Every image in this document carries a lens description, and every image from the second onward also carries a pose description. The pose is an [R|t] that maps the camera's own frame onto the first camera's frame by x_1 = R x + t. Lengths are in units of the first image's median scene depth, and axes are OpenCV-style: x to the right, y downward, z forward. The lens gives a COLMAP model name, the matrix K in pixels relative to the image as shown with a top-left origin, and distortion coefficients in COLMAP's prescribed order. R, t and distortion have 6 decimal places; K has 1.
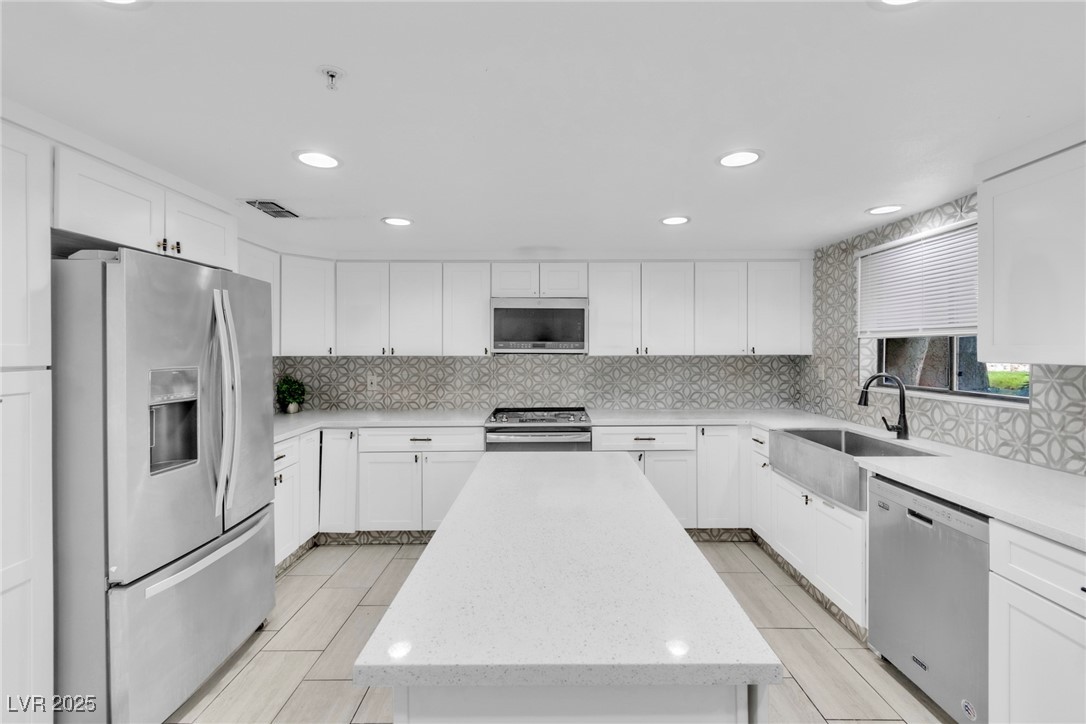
lens RADIAL K [[484.3, 0, 537.5], [0, 484.3, 356.7], [0, 0, 1]] dist [0.003859, -0.002584]
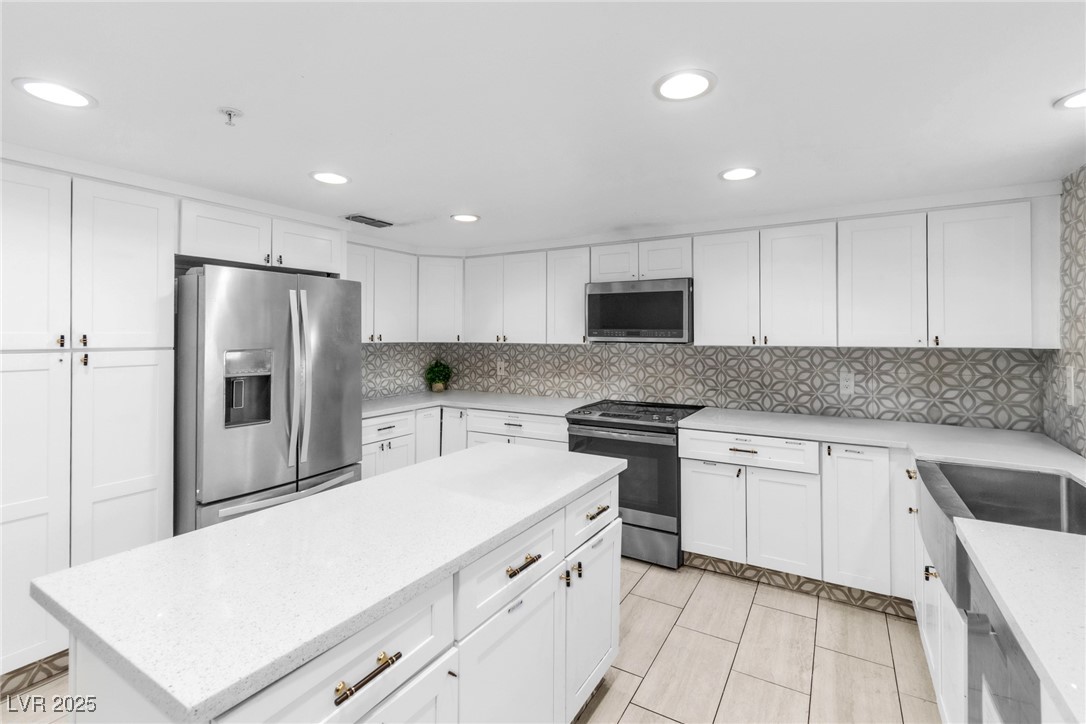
lens RADIAL K [[481.8, 0, 494.3], [0, 481.8, 335.7], [0, 0, 1]] dist [0.012020, -0.004006]
pose [[0.859802, 0.002800, -0.510620, 0.244595], [-0.012786, 0.999789, -0.016047, -0.000956], [0.510468, 0.020326, 0.859657, 0.090777]]
